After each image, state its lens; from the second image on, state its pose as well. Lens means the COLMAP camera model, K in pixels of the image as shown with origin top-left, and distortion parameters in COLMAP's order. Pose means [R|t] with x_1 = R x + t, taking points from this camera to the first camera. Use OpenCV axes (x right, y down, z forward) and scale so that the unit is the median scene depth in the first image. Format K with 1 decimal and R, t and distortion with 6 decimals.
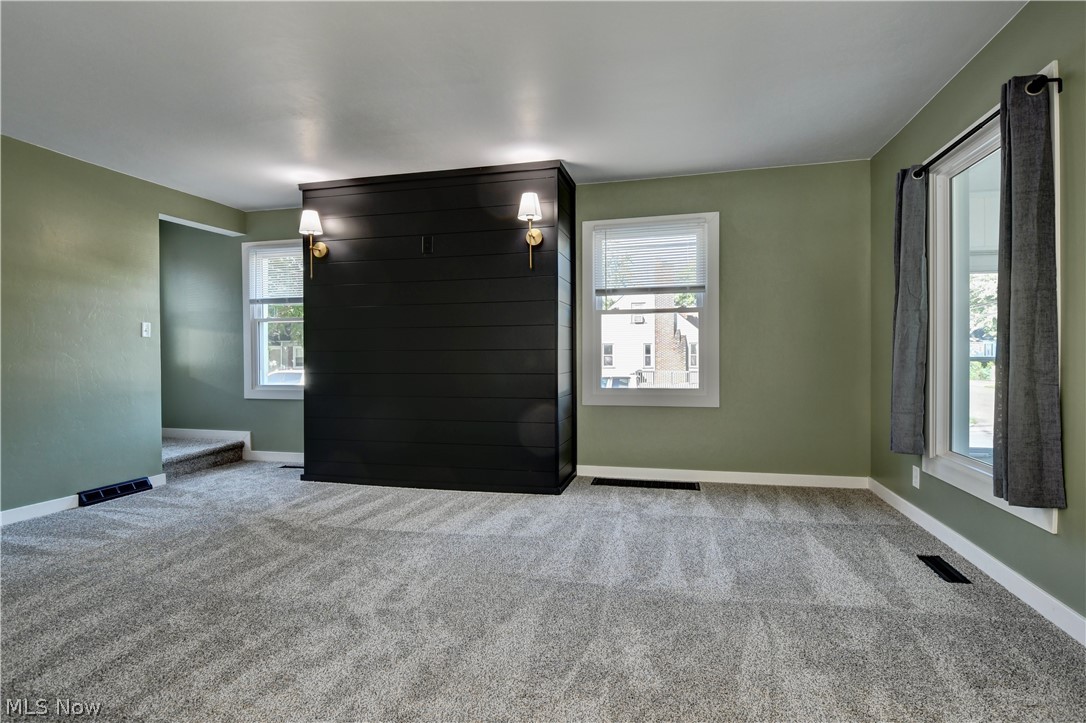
lens RADIAL K [[544.2, 0, 544.0], [0, 544.2, 357.8], [0, 0, 1]] dist [0.002169, -0.021301]
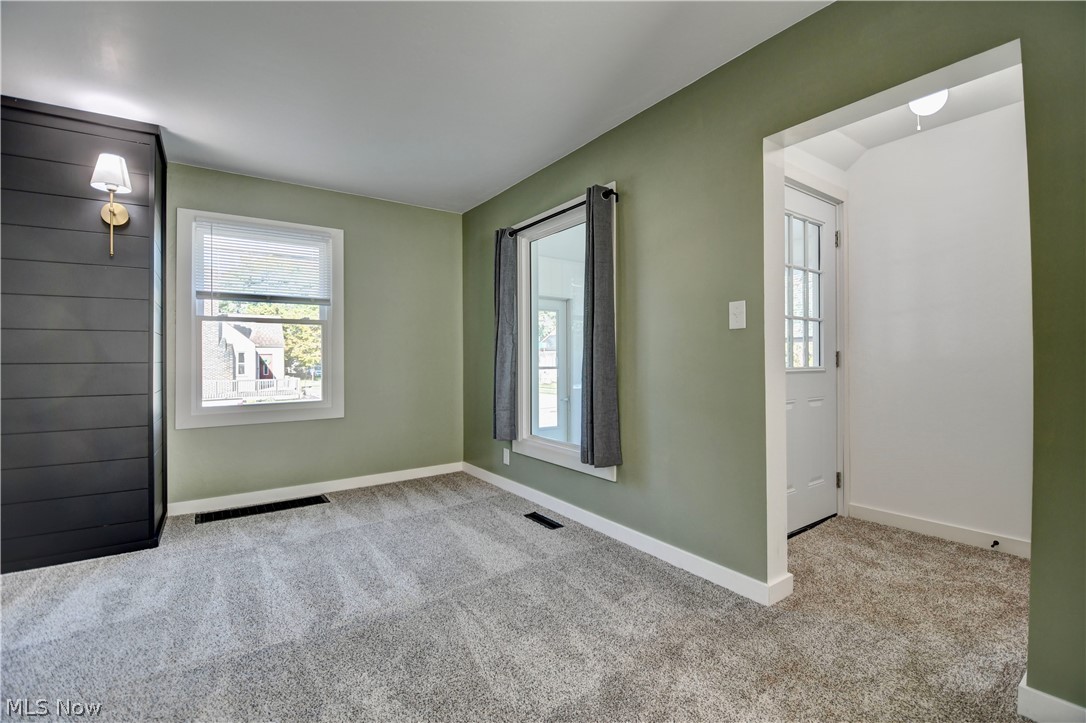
lens RADIAL K [[469.9, 0, 544.9], [0, 469.9, 357.3], [0, 0, 1]] dist [0.010253, -0.023891]
pose [[0.650696, 0.005359, 0.759320, -0.149057], [0.007043, 0.999889, -0.013092, -0.012578], [-0.759306, 0.013867, 0.650586, 0.161075]]
